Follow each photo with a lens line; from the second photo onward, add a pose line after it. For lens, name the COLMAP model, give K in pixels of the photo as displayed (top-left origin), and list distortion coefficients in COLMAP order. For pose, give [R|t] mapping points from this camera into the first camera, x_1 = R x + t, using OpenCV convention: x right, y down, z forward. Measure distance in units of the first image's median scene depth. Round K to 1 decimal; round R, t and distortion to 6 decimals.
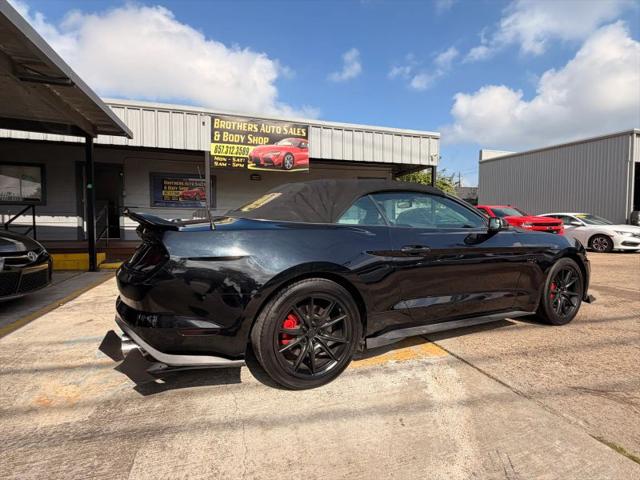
lens RADIAL K [[320.6, 0, 318.4], [0, 320.6, 242.0], [0, 0, 1]] dist [0.000647, -0.000558]
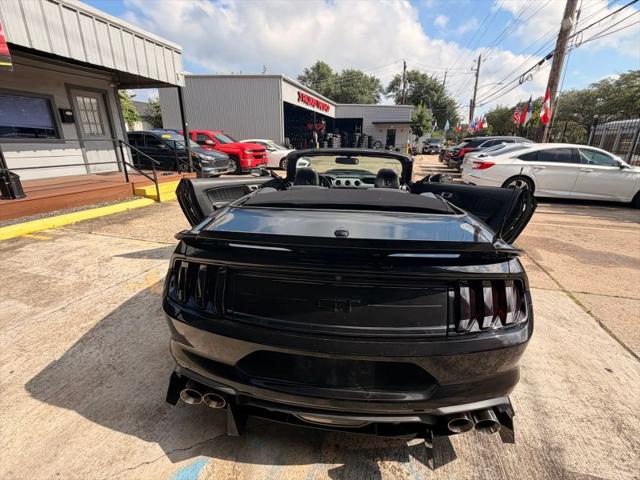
lens RADIAL K [[299.7, 0, 319.7], [0, 299.7, 241.0], [0, 0, 1]] dist [0.000045, -0.000137]
pose [[0.519701, -0.263505, 0.812697, -0.279908], [0.033682, 0.956828, 0.288698, -0.064408], [-0.853684, -0.122663, 0.506139, 0.229674]]
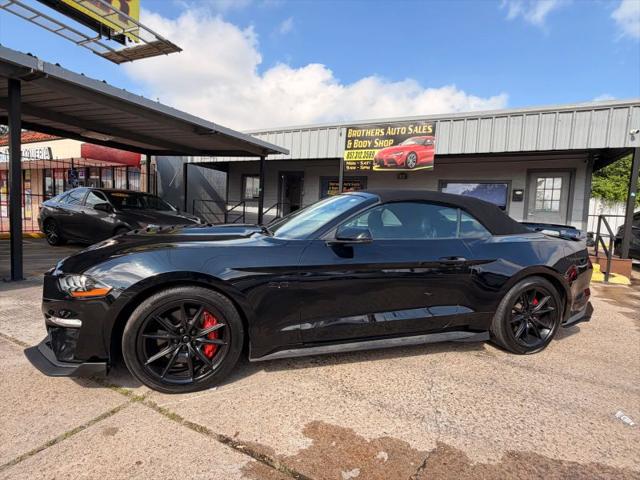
lens RADIAL K [[323.4, 0, 320.2], [0, 323.4, 242.0], [0, 0, 1]] dist [0.000784, -0.000920]
pose [[0.730782, 0.093452, -0.676184, 0.425026], [-0.082912, 0.995402, 0.047962, -0.020184], [0.677557, 0.021014, 0.735170, 0.060603]]
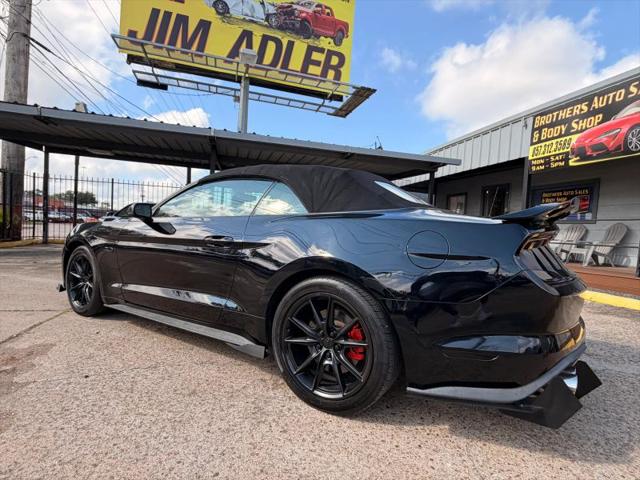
lens RADIAL K [[323.4, 0, 319.2], [0, 323.4, 242.4], [0, 0, 1]] dist [0.000784, -0.000920]
pose [[-0.035158, 0.032062, -0.998867, 0.564068], [-0.107678, 0.993545, 0.035682, -0.014407], [0.993564, 0.108811, -0.031479, 0.460100]]
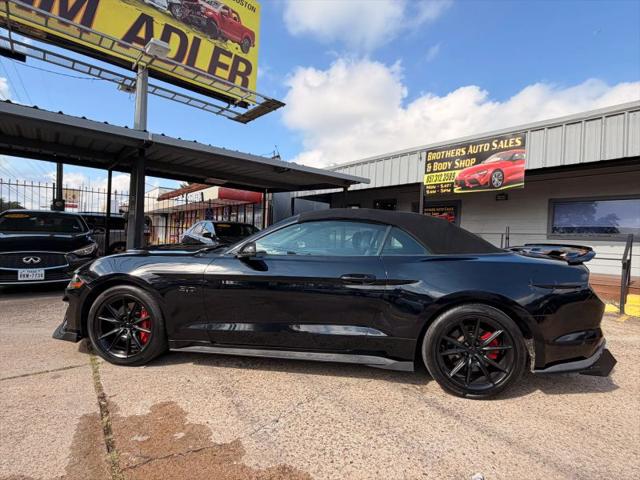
lens RADIAL K [[323.4, 0, 319.6], [0, 323.4, 242.6], [0, 0, 1]] dist [0.000784, -0.000920]
pose [[0.384916, 0.029880, -0.922468, 0.571090], [-0.089982, 0.995929, -0.005287, -0.026222], [0.918555, 0.085041, 0.386038, 0.221382]]
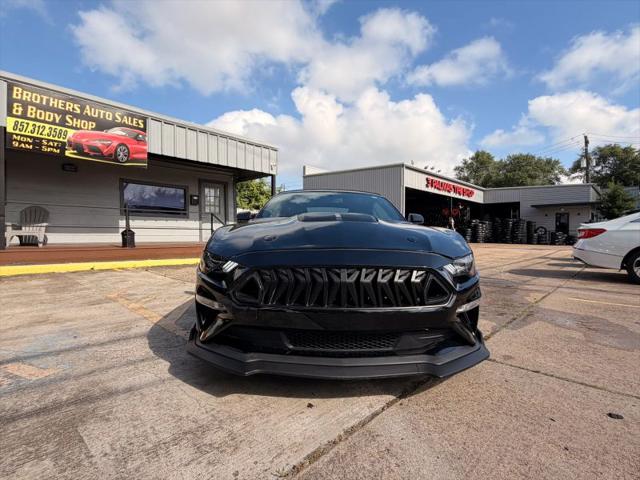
lens RADIAL K [[323.4, 0, 318.6], [0, 323.4, 242.3], [0, 0, 1]] dist [0.000784, -0.000920]
pose [[0.865658, -0.007159, 0.500584, -0.074698], [0.019659, 0.999613, -0.019700, 0.022778], [-0.500249, 0.026895, 0.865464, -0.037707]]
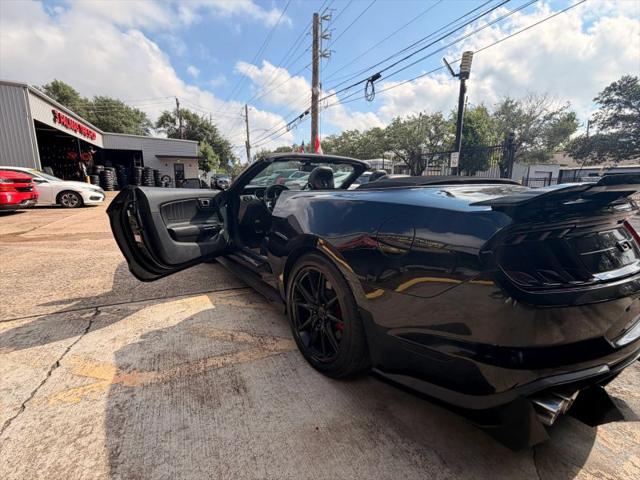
lens RADIAL K [[299.7, 0, 319.5], [0, 299.7, 239.3], [0, 0, 1]] dist [0.000045, -0.000137]
pose [[-0.158134, -0.187379, 0.969476, -0.296356], [0.041989, 0.979665, 0.196197, -0.034602], [-0.986525, 0.071732, -0.147050, 0.478308]]
